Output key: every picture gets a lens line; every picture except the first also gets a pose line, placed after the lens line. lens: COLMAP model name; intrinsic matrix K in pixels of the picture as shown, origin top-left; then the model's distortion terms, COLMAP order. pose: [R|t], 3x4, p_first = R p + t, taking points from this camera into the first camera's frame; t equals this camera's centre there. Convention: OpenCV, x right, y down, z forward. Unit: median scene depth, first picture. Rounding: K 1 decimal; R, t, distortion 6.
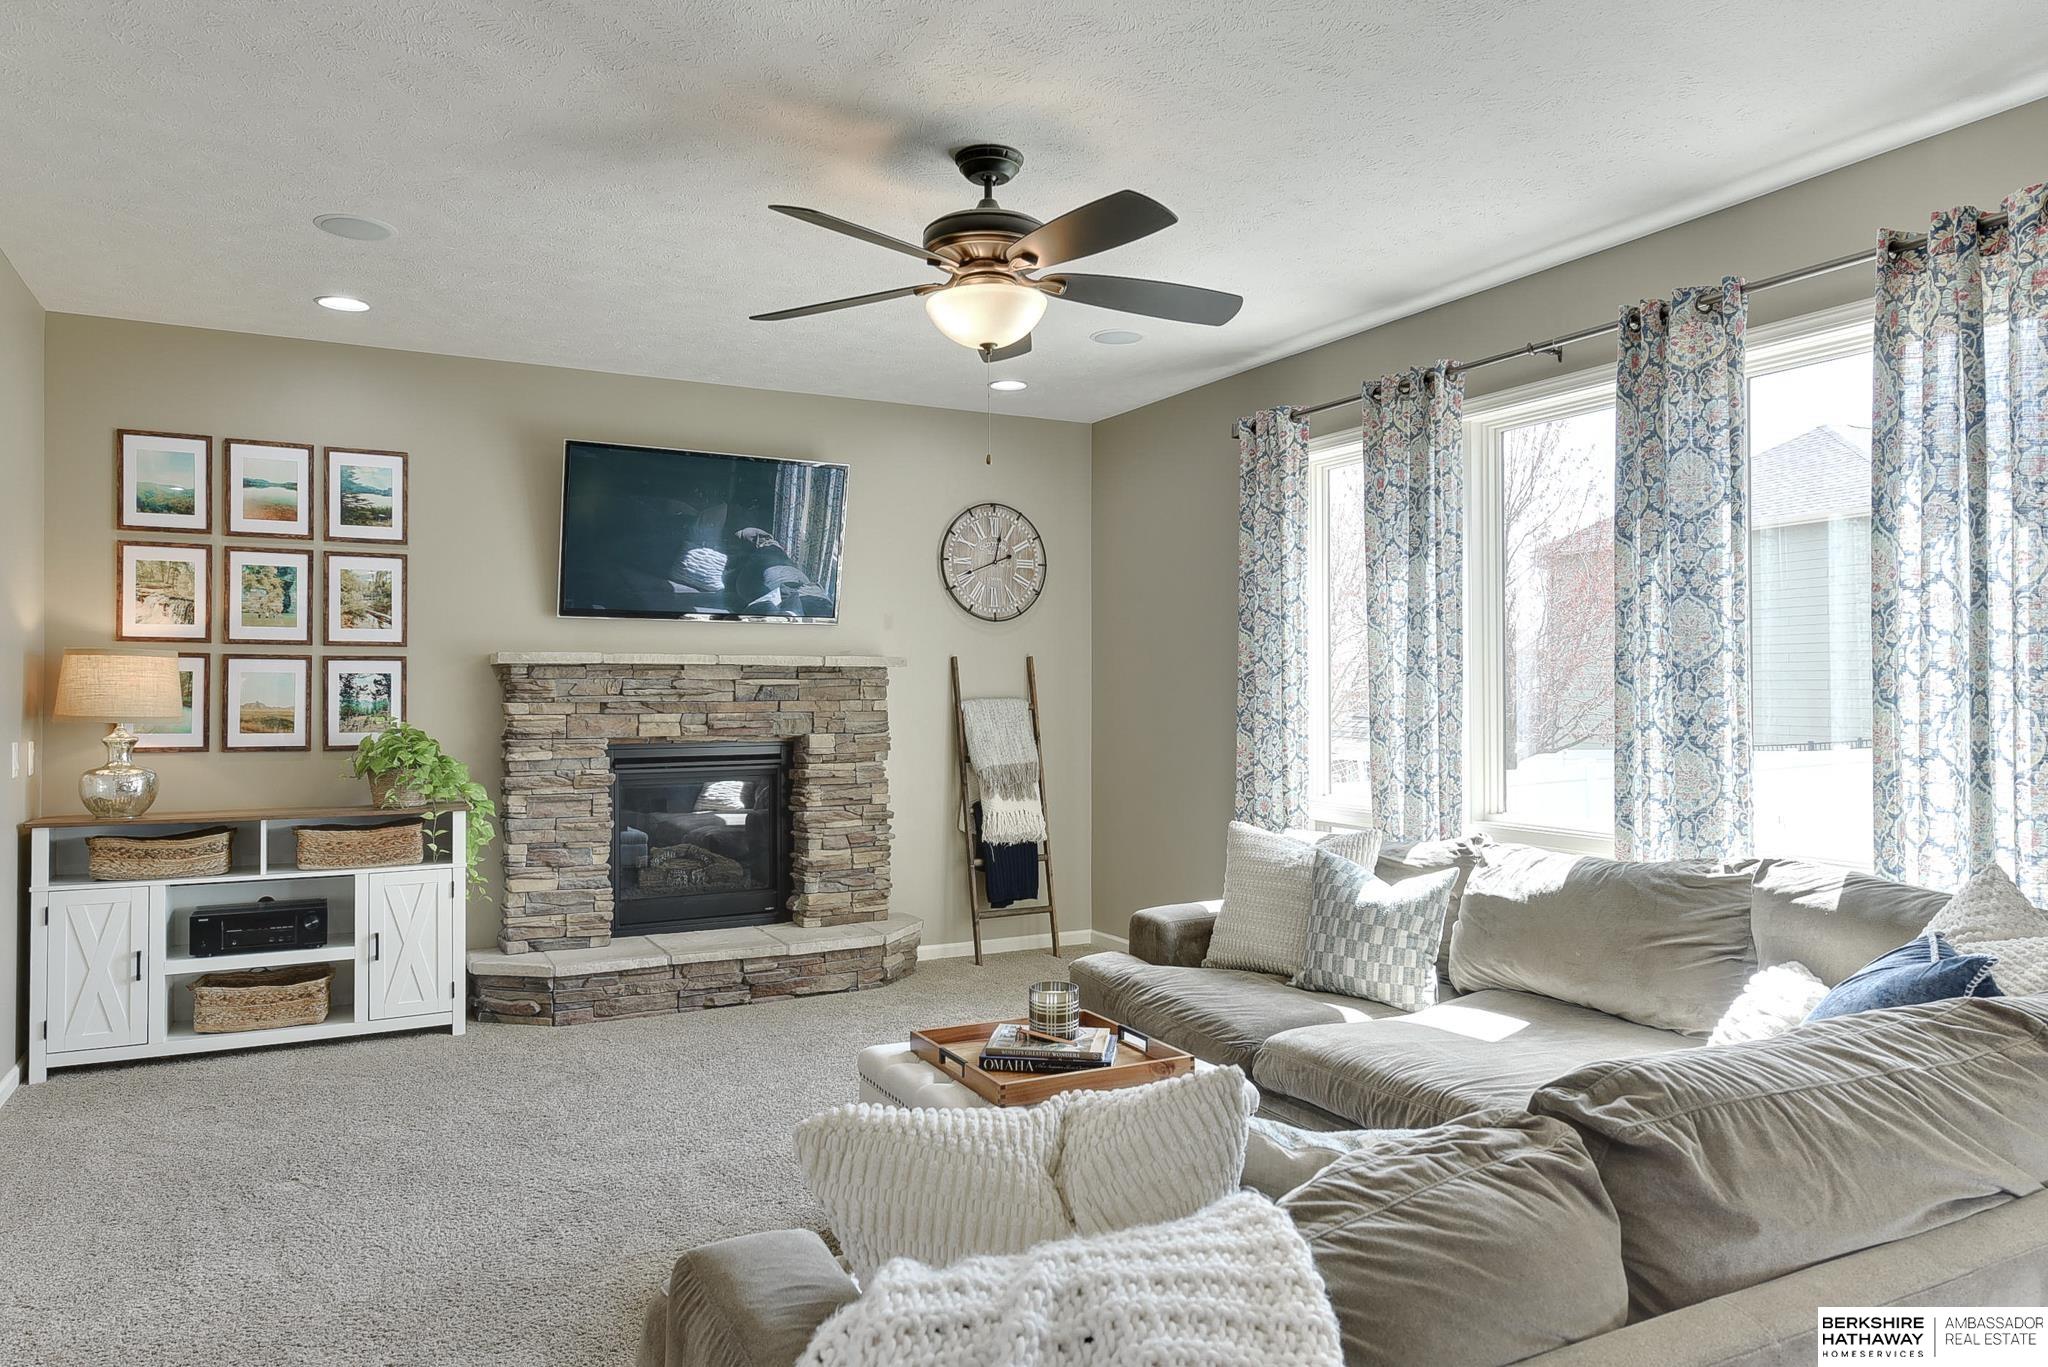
lens RADIAL K [[1310.8, 0, 1011.2], [0, 1310.8, 679.2], [0, 0, 1]] dist [0.007985, -0.002468]
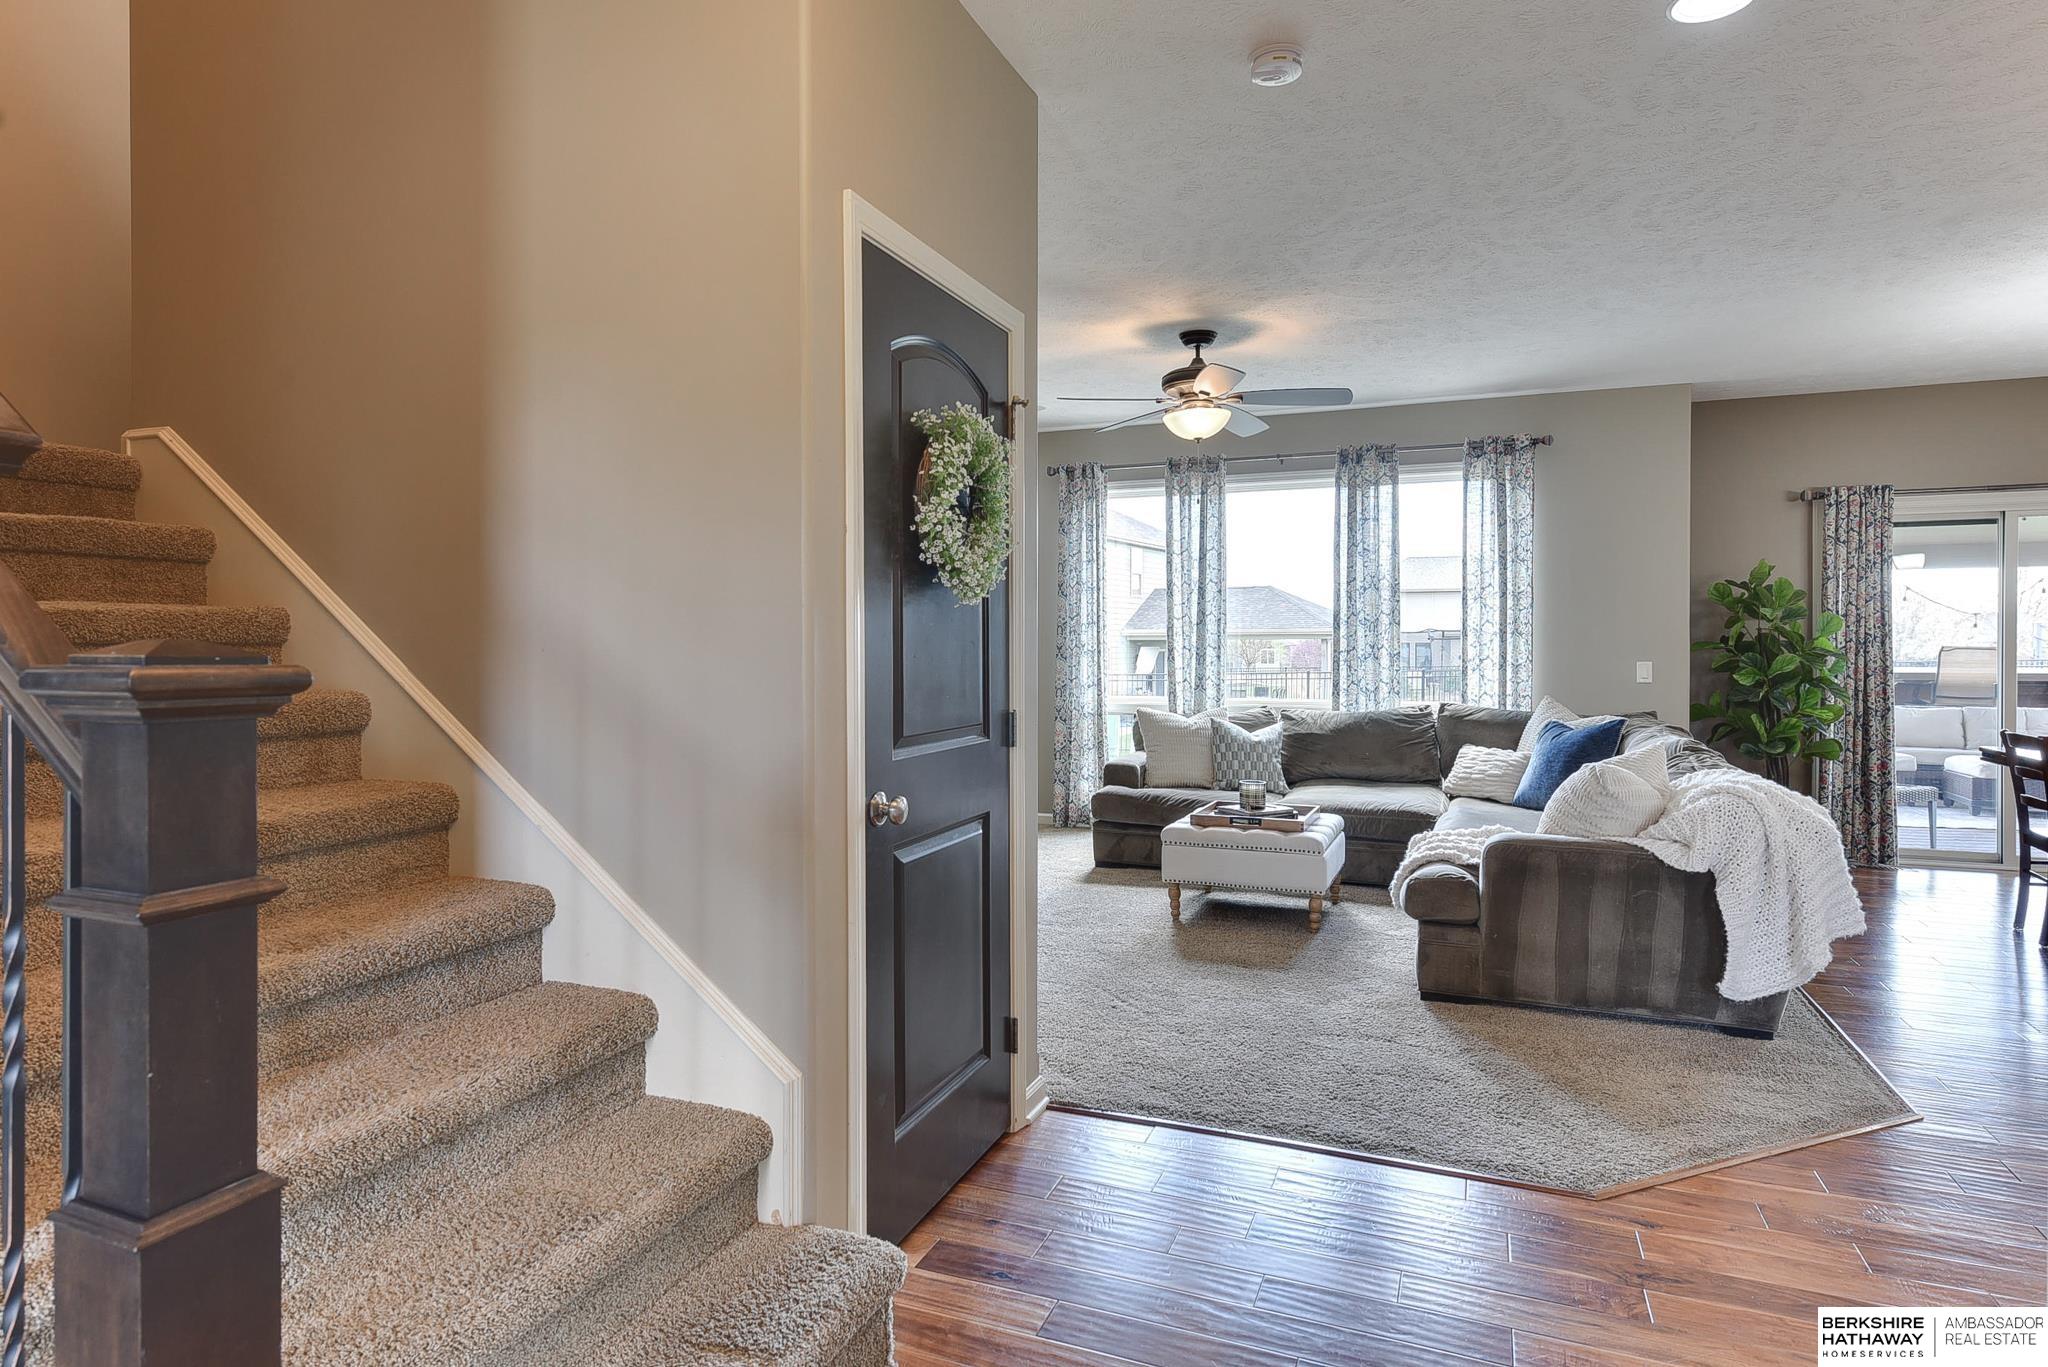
lens RADIAL K [[1118.2, 0, 1004.0], [0, 1118.2, 657.6], [0, 0, 1]] dist [0.000593, 0.000053]
pose [[0.772164, -0.007579, 0.635378, -0.842842], [-0.005084, 0.999823, 0.018104, 0.015913], [-0.635403, -0.017209, 0.771989, -0.021437]]
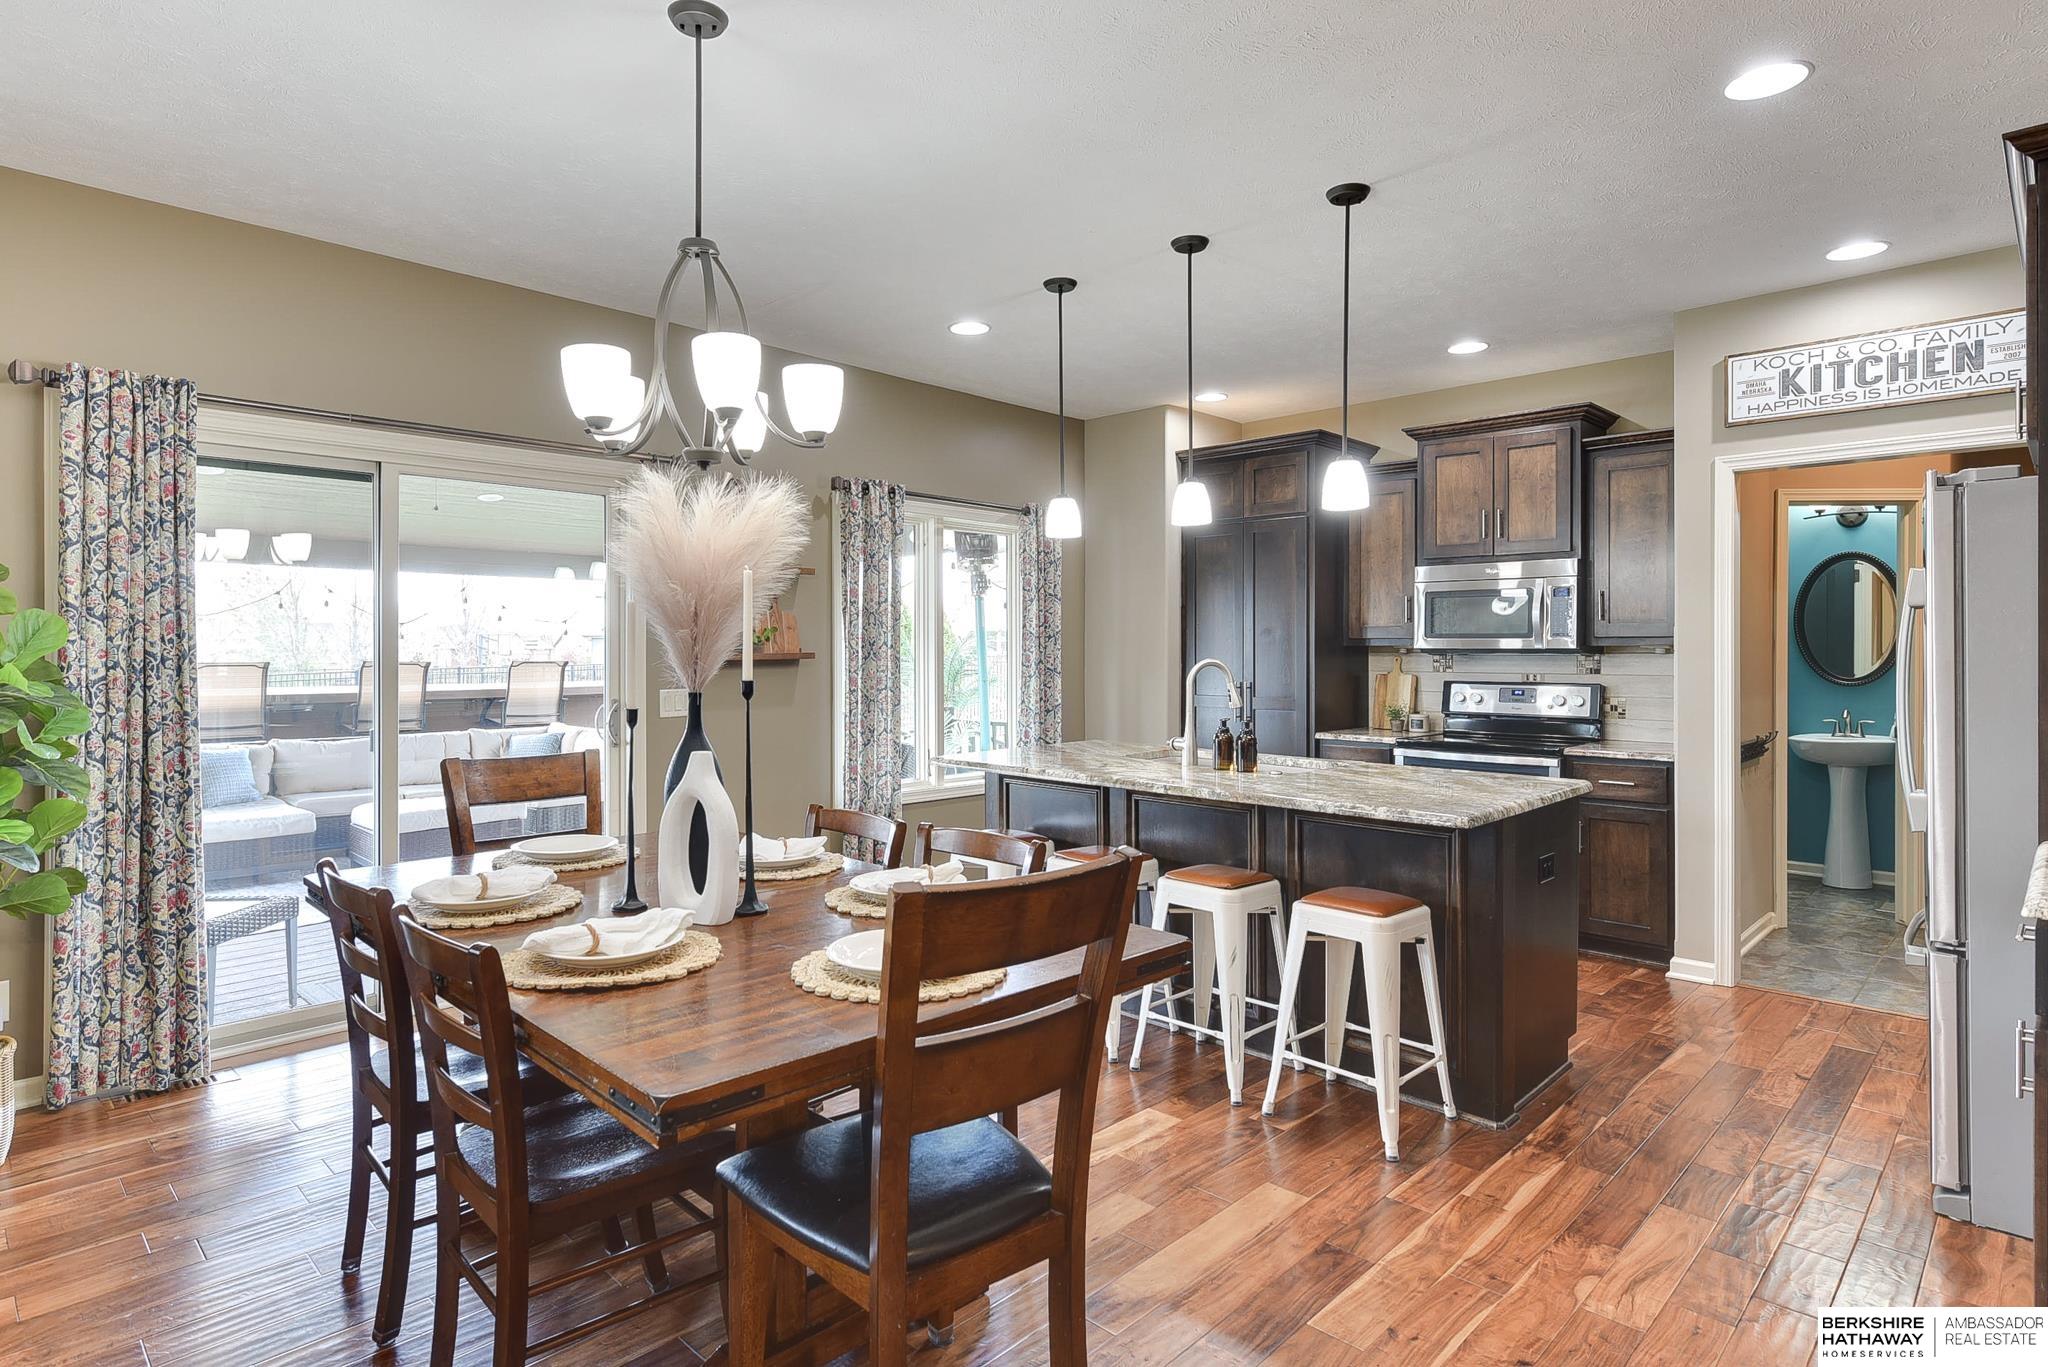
lens RADIAL K [[1107.1, 0, 1015.6], [0, 1107.1, 646.9], [0, 0, 1]] dist [-0.001271, 0.000281]
pose [[-0.311873, 0.003518, 0.950117, -0.428881], [-0.007726, 0.999951, -0.006239, 0.009120], [-0.950092, -0.009286, -0.311830, 0.015932]]
